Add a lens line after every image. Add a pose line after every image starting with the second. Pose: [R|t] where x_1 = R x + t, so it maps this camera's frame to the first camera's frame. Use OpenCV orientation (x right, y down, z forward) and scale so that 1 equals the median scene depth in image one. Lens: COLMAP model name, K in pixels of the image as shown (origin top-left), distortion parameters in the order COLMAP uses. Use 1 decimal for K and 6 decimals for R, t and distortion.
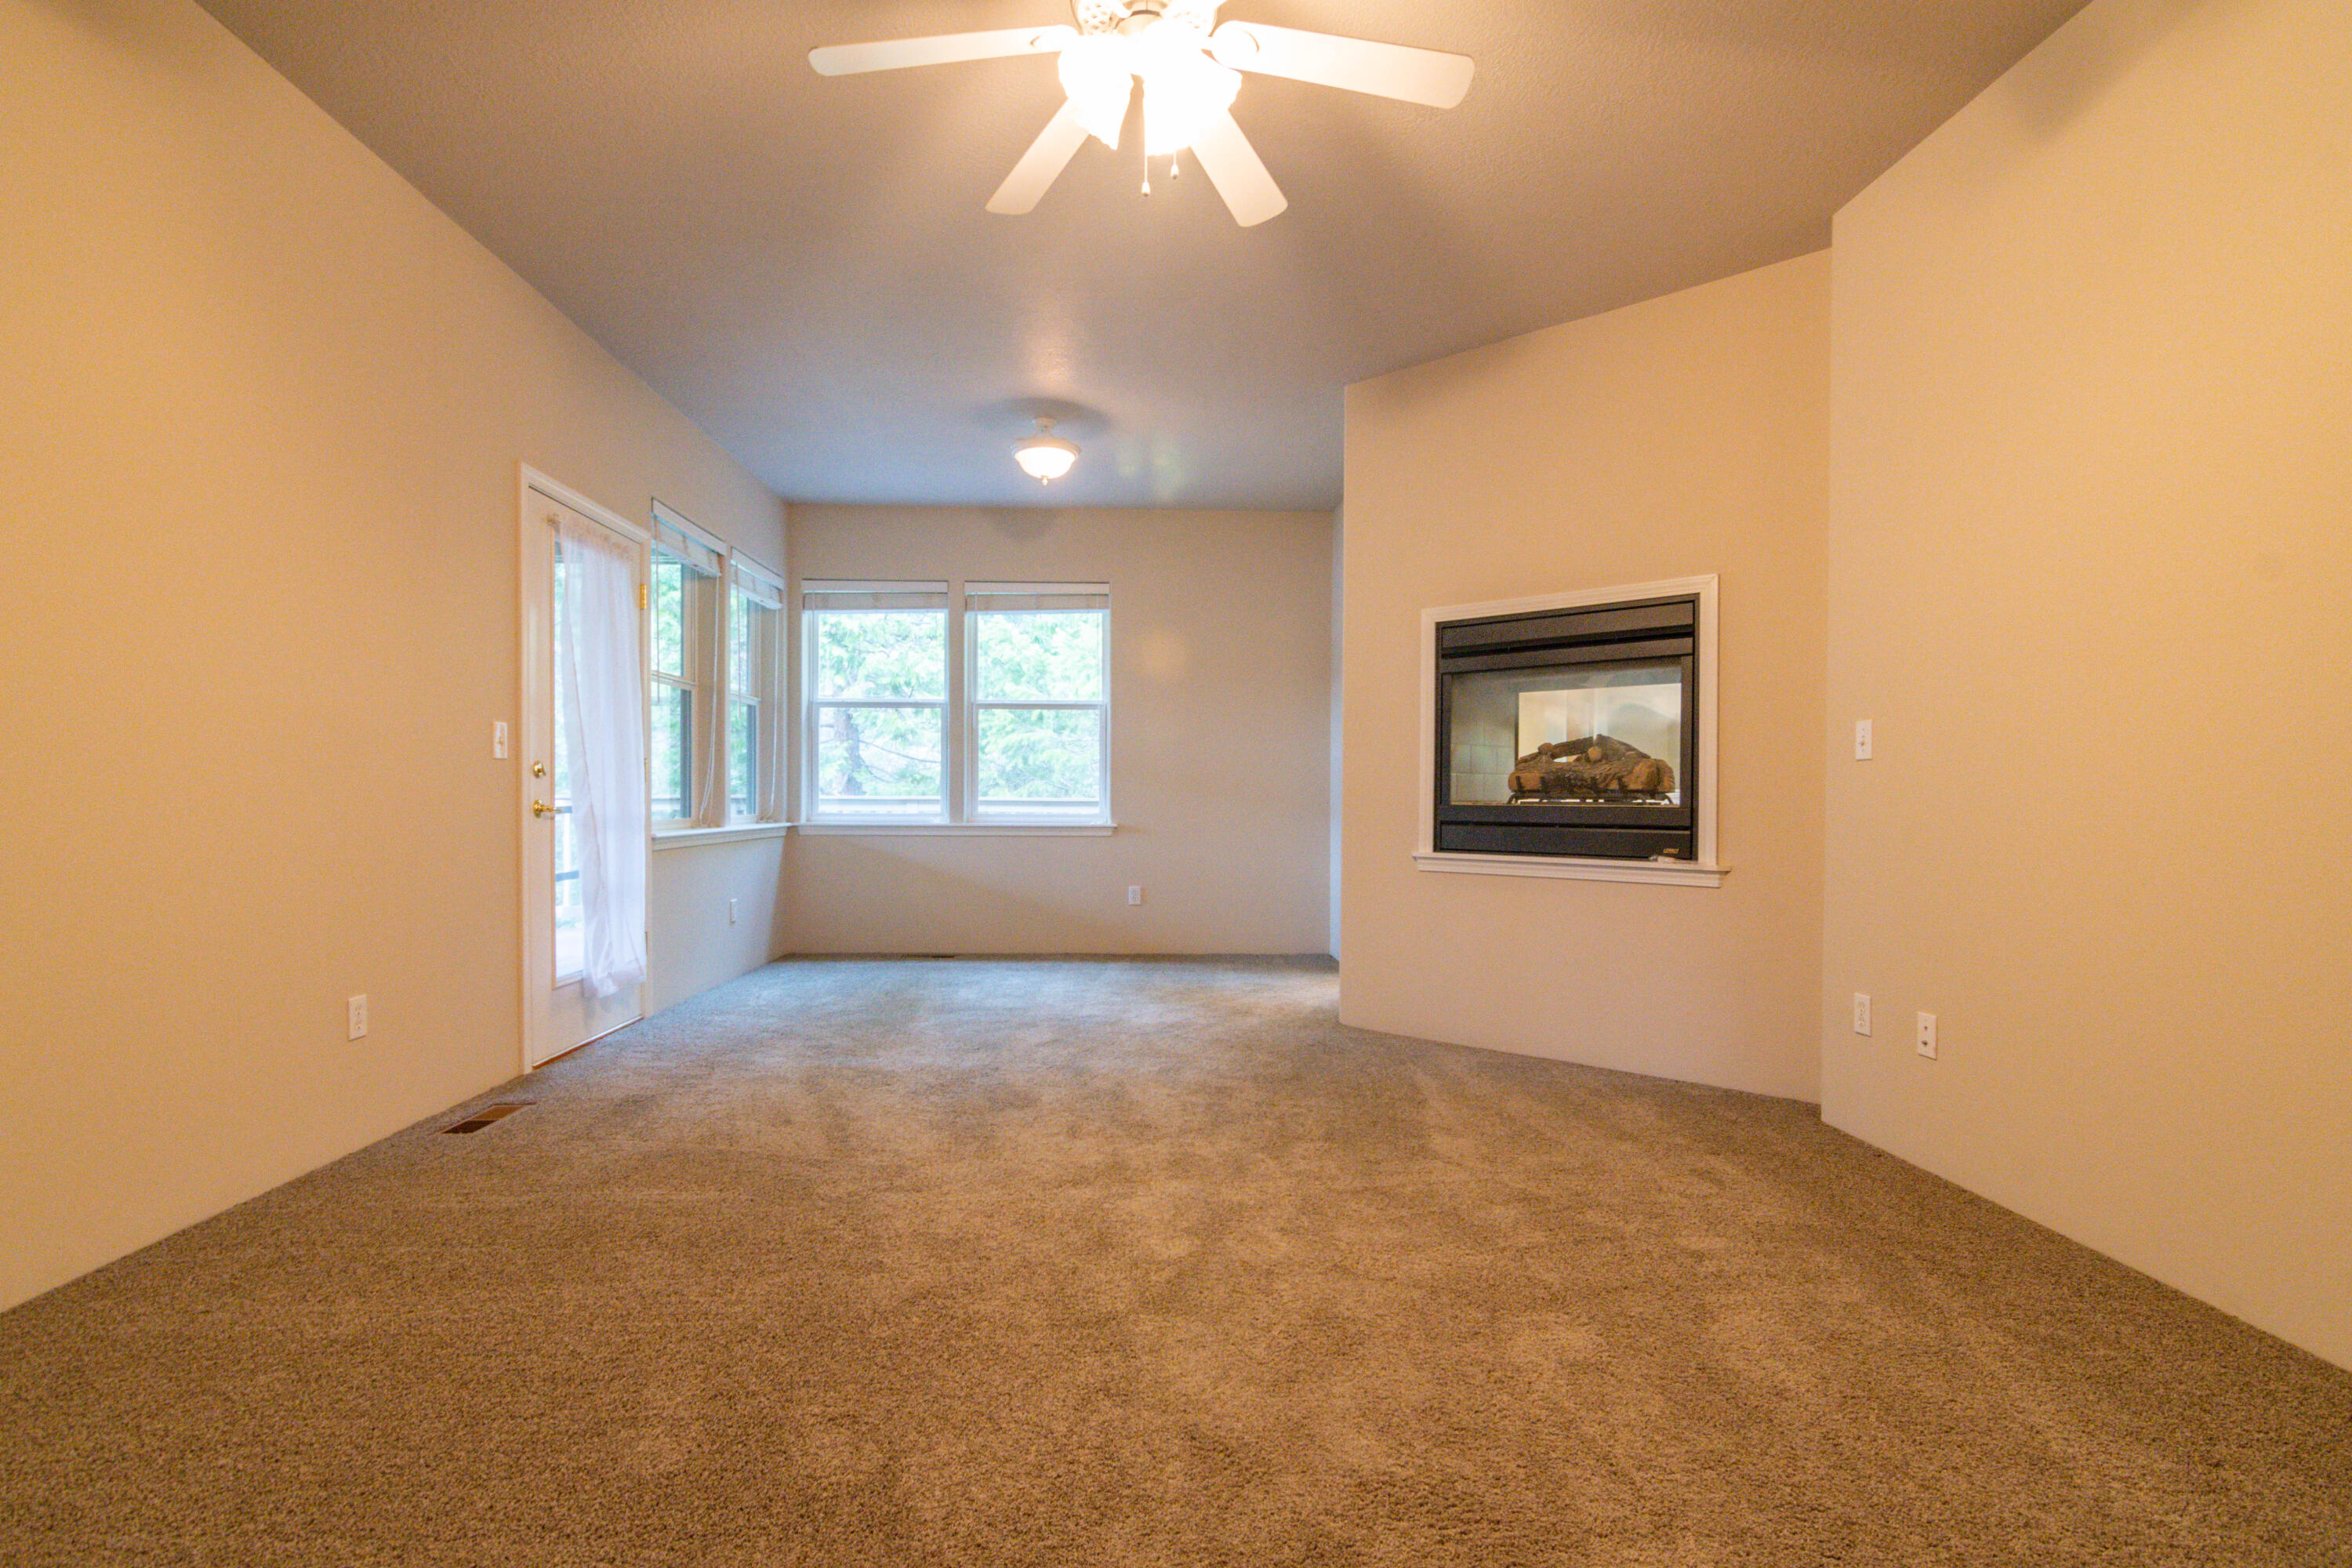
lens RADIAL K [[1129.4, 0, 1163.4], [0, 1129.4, 810.4], [0, 0, 1]] dist [-0.002836, 0.002363]
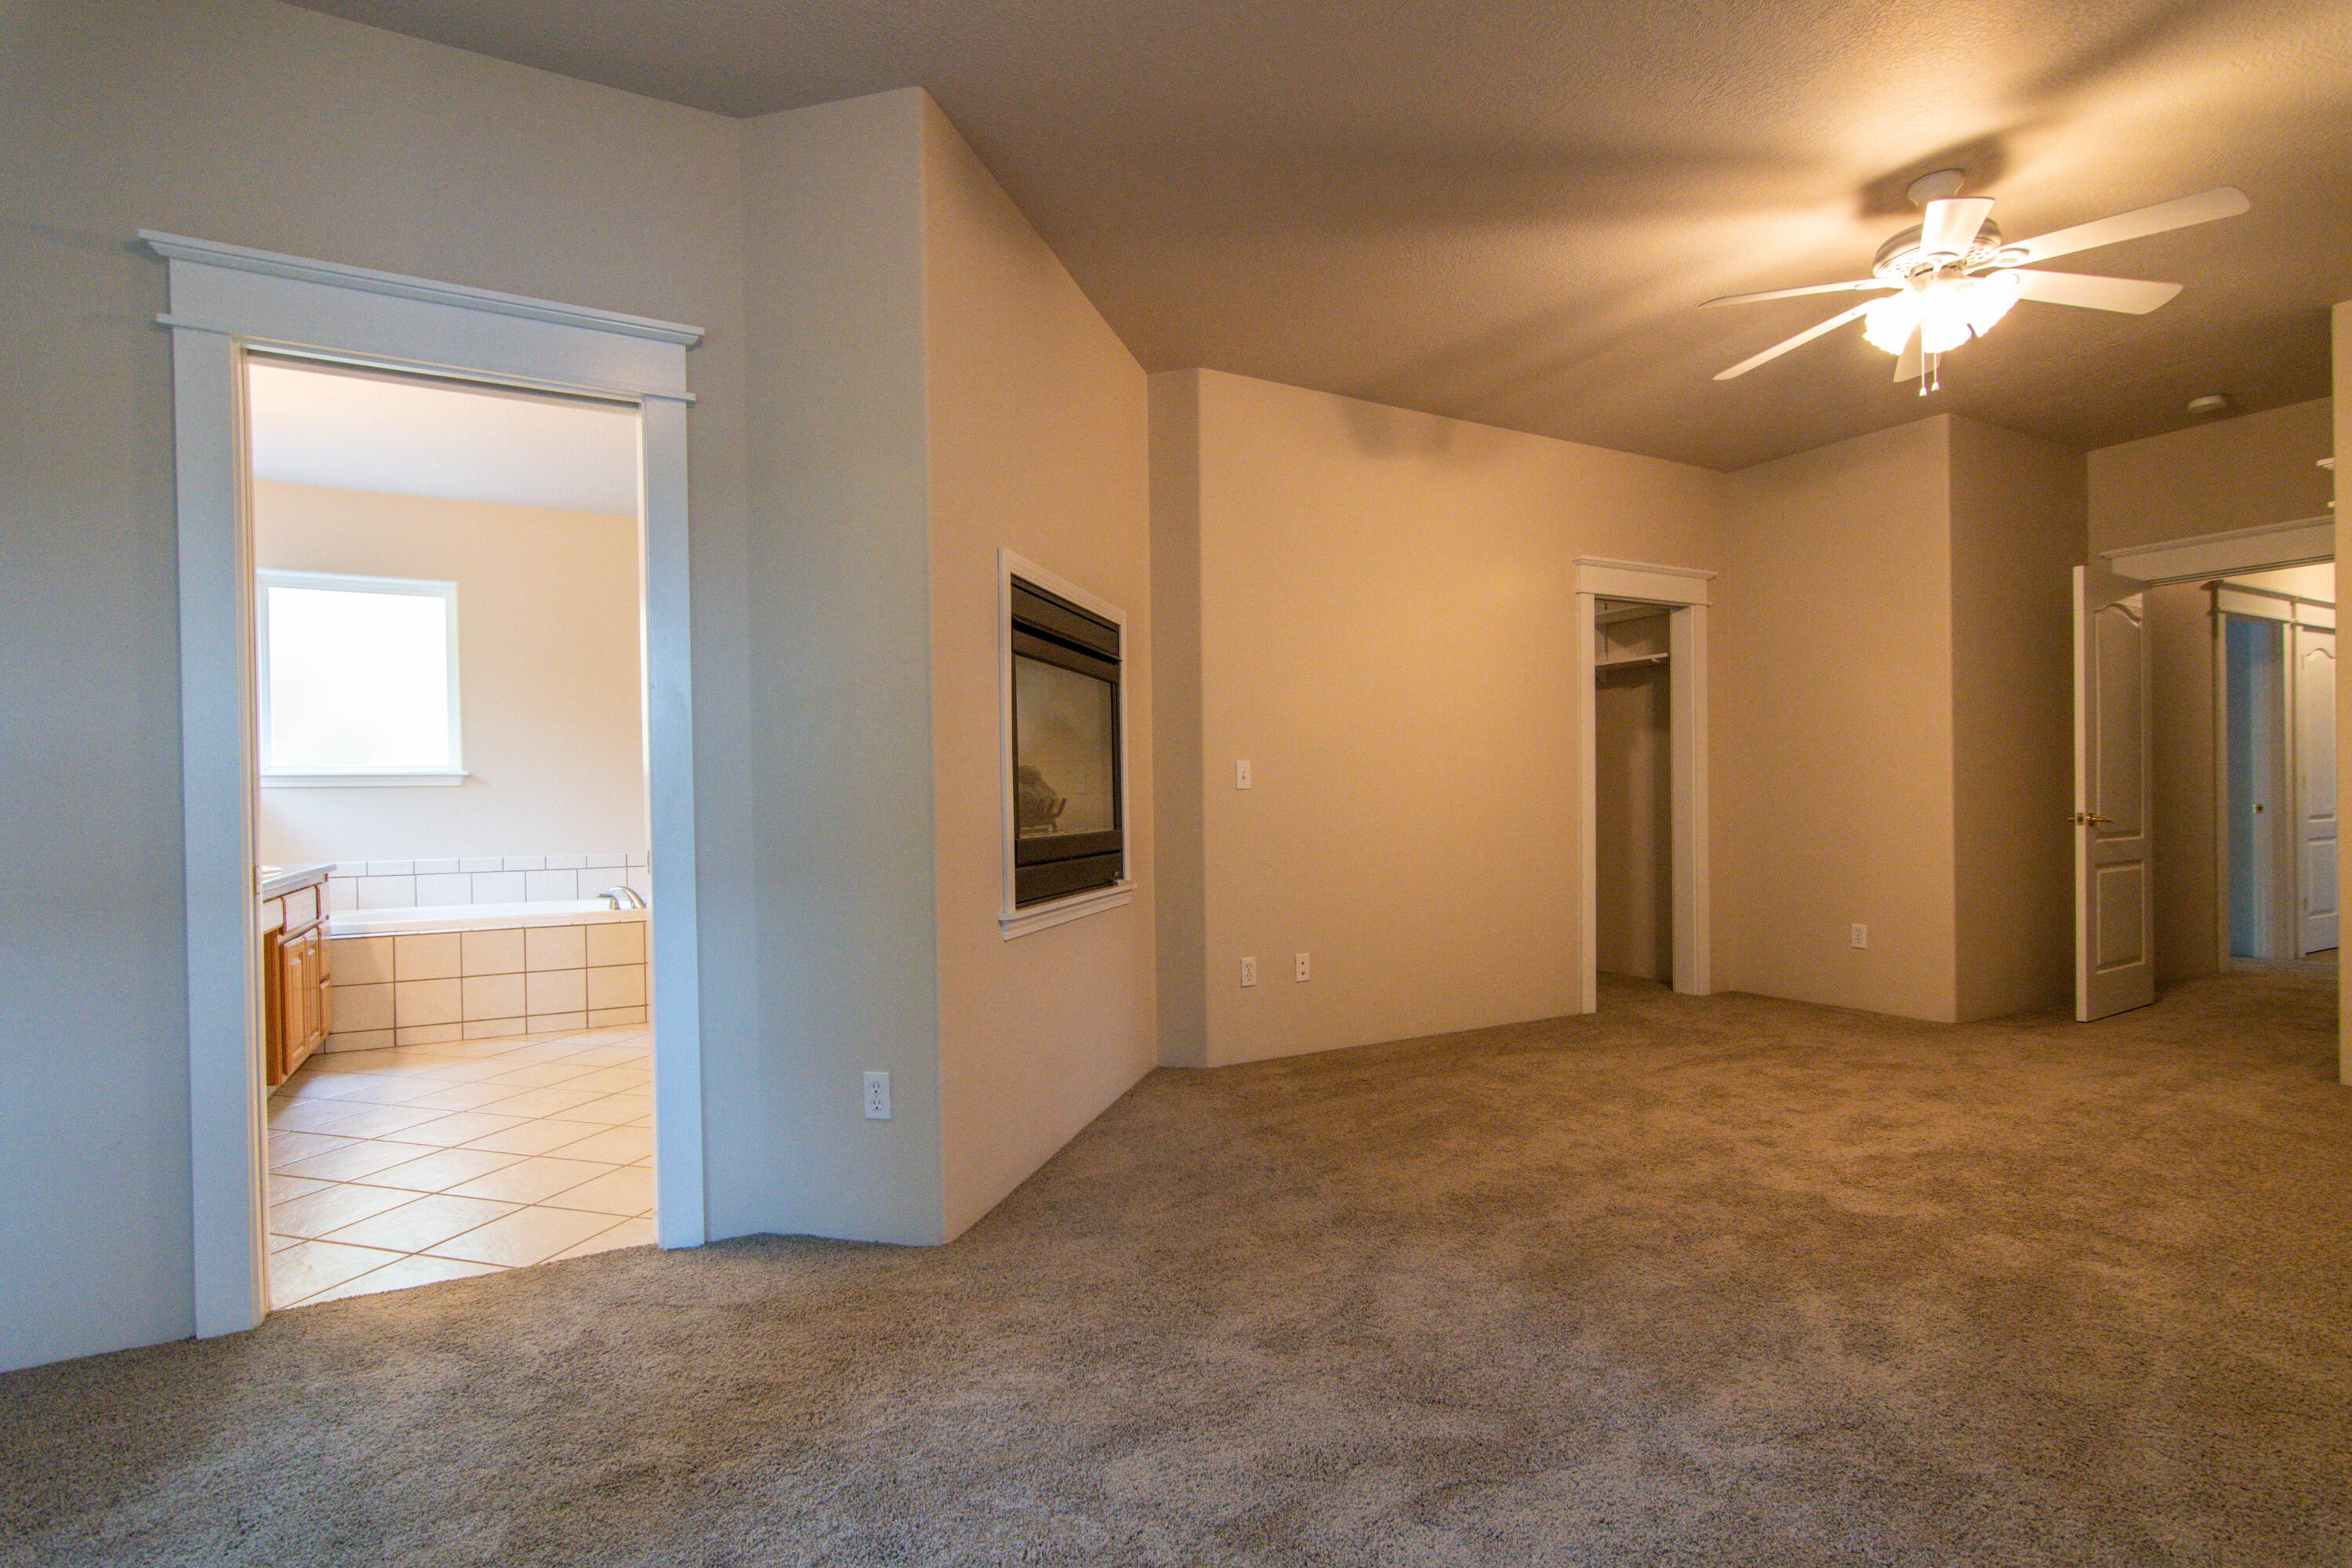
lens RADIAL K [[1129.4, 0, 1163.4], [0, 1129.4, 810.4], [0, 0, 1]] dist [-0.002836, 0.002363]
pose [[-0.450241, -0.005630, 0.892889, -0.459676], [0.025482, 0.999492, 0.019152, -0.038173], [-0.892543, 0.031376, -0.449869, 1.376130]]
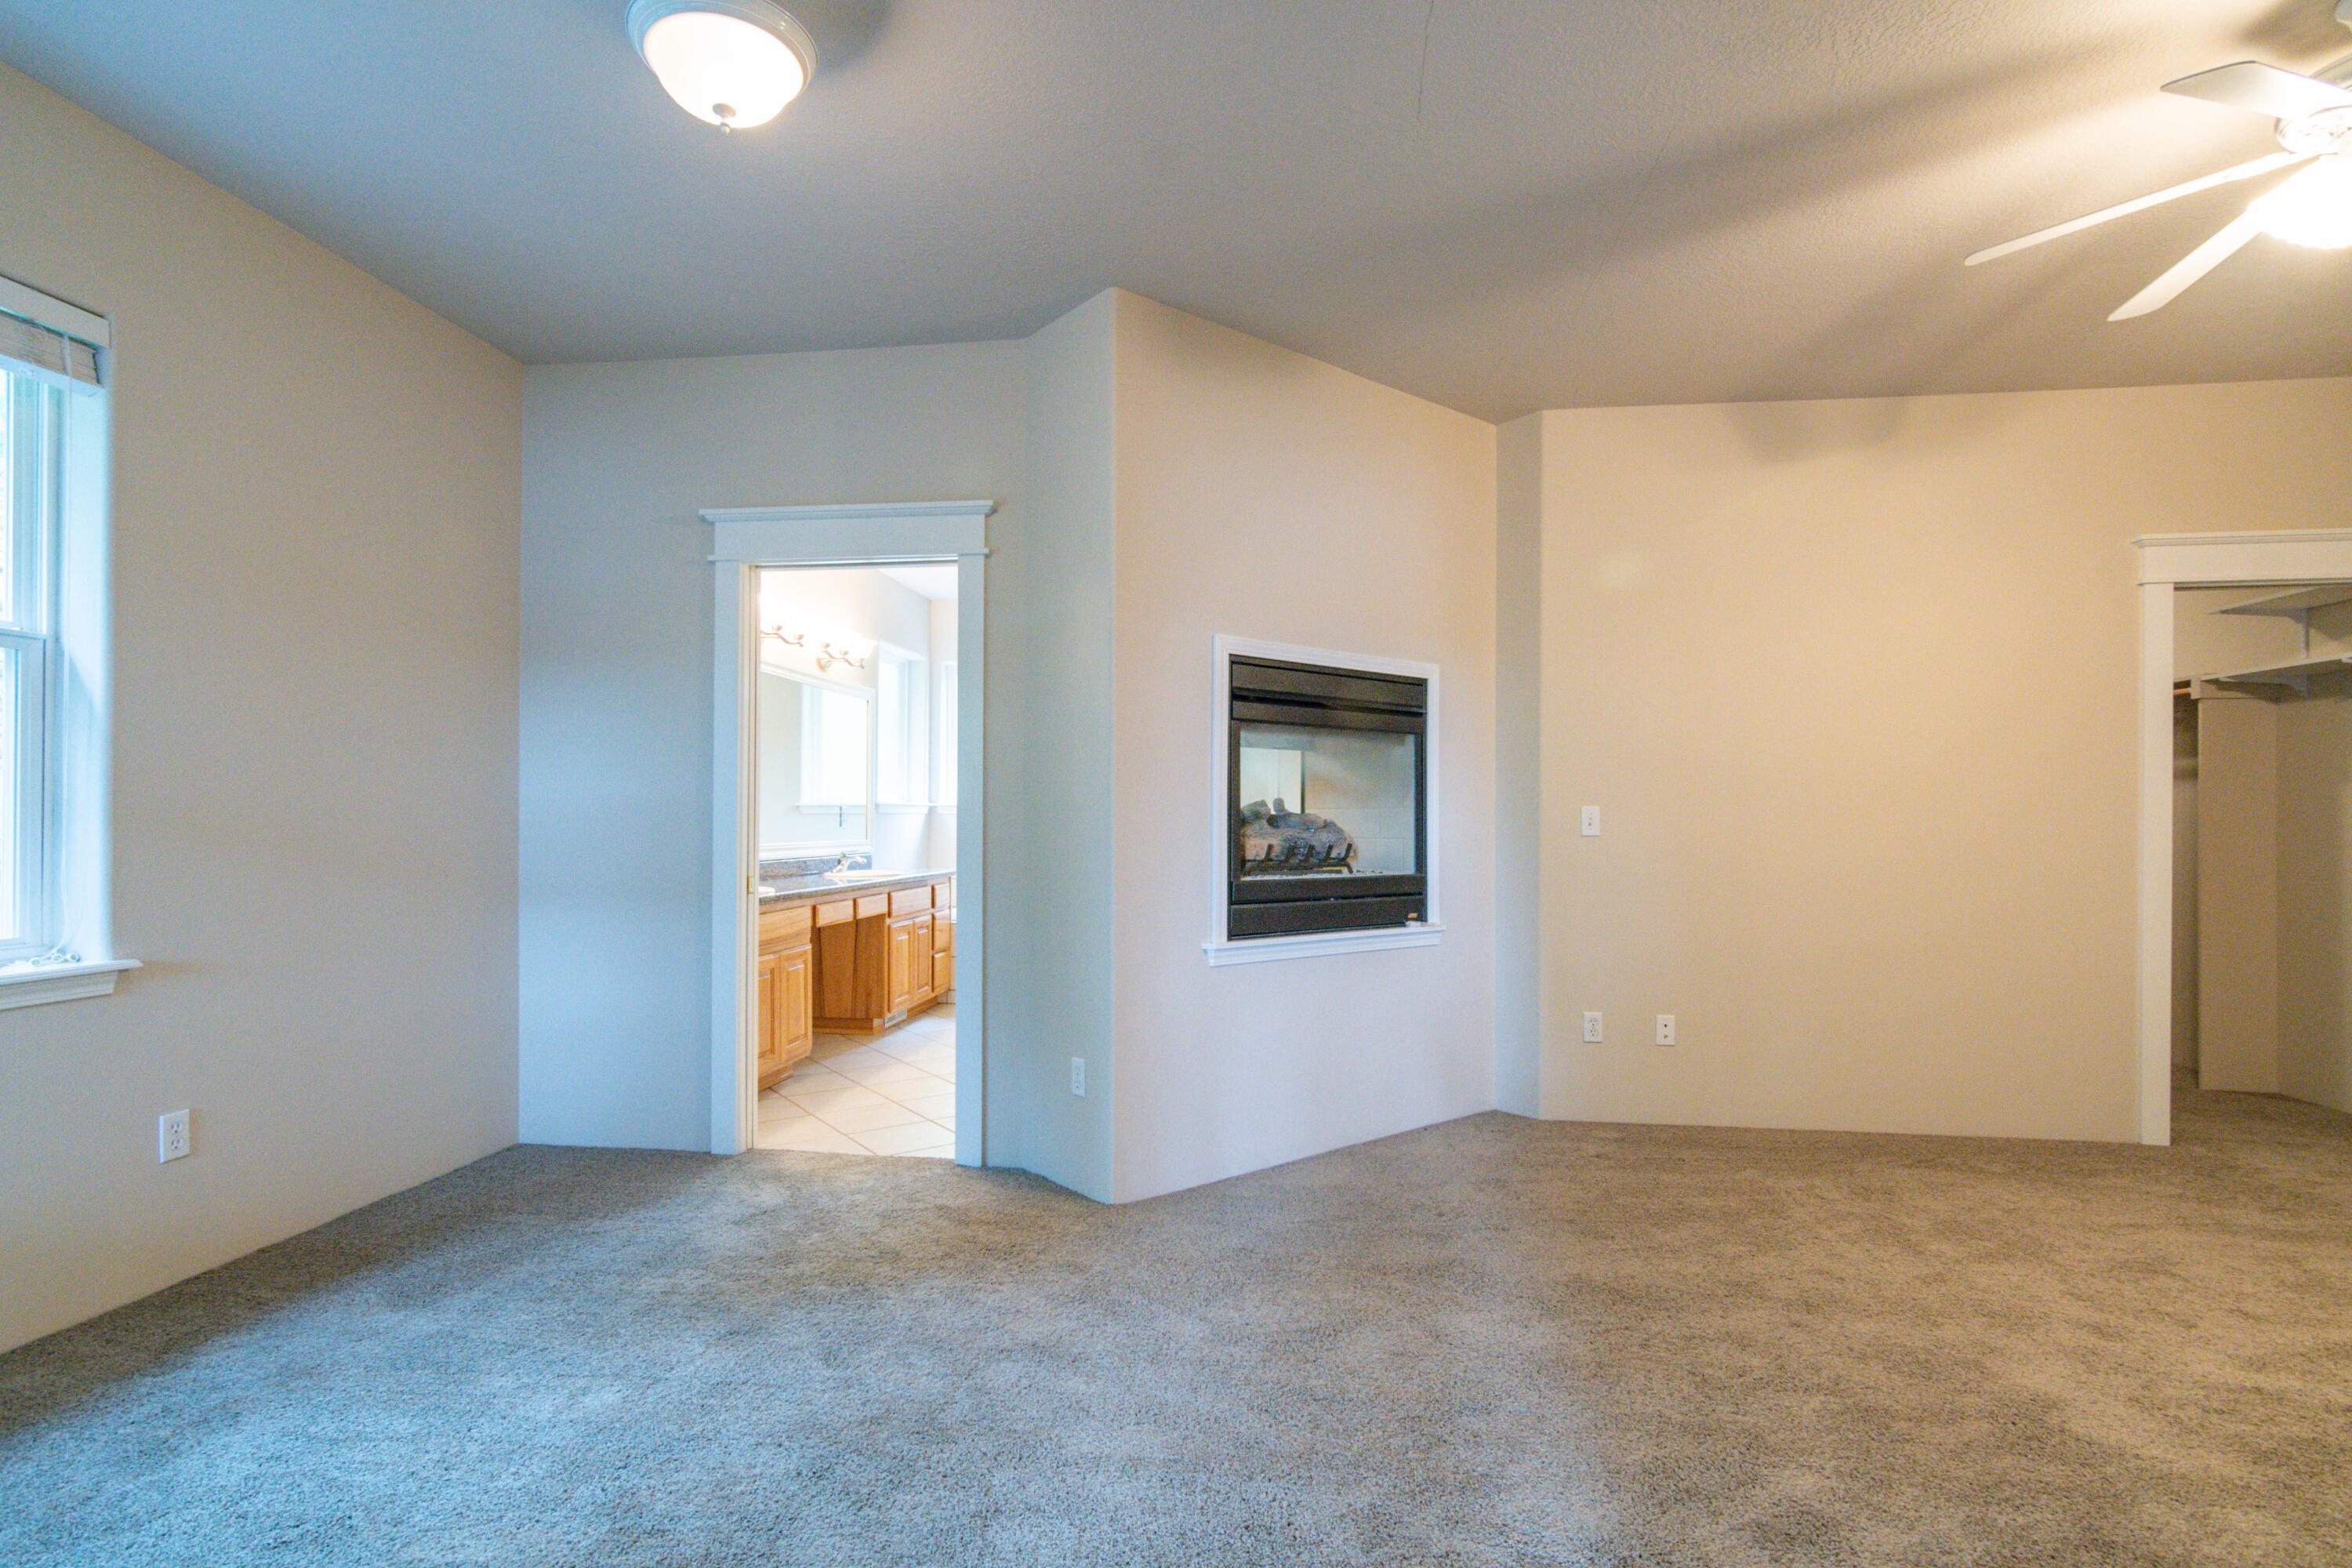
lens RADIAL K [[1129.4, 0, 1163.4], [0, 1129.4, 810.4], [0, 0, 1]] dist [-0.002836, 0.002363]
pose [[0.163543, 0.004508, 0.986526, -0.622254], [0.009540, 0.999936, -0.006151, -0.057308], [-0.986490, 0.010418, 0.163489, 1.027811]]
